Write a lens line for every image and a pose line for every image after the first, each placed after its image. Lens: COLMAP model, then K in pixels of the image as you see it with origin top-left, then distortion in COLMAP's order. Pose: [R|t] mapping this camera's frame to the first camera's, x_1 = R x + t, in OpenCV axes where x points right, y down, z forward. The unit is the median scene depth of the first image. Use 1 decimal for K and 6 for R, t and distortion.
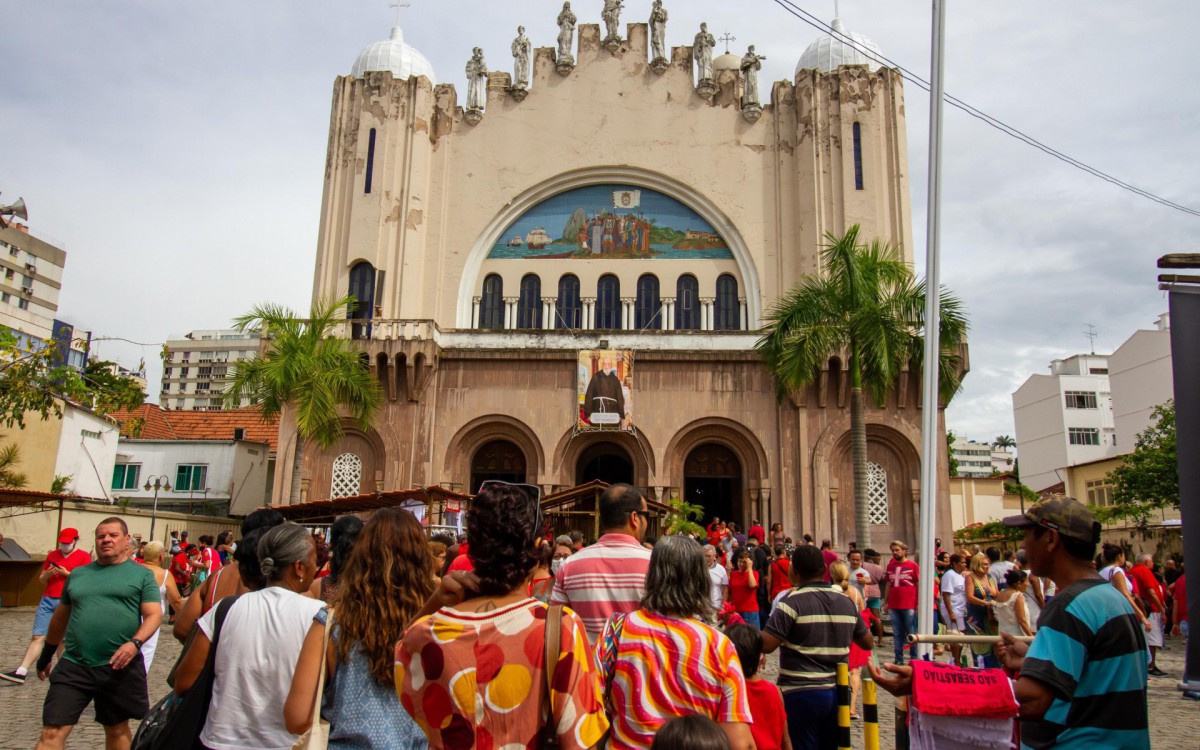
lens RADIAL K [[917.4, 0, 600.0], [0, 917.4, 375.0], [0, 0, 1]] dist [-0.060956, -0.002429]
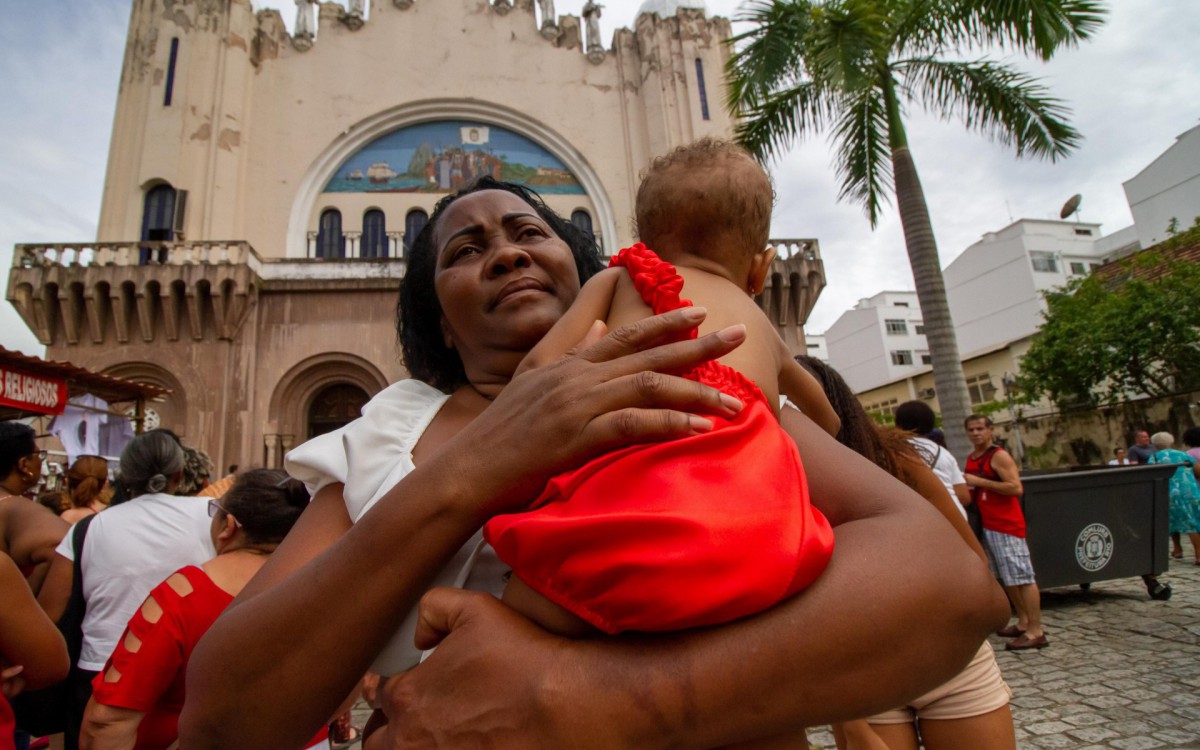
lens RADIAL K [[575.4, 0, 600.0], [0, 575.4, 375.0], [0, 0, 1]] dist [-0.030018, -0.000407]
pose [[0.974379, -0.053006, 0.218575, 0.012693], [0.060479, 0.997787, -0.027638, 0.089970], [-0.216626, 0.040149, 0.975429, 0.398675]]
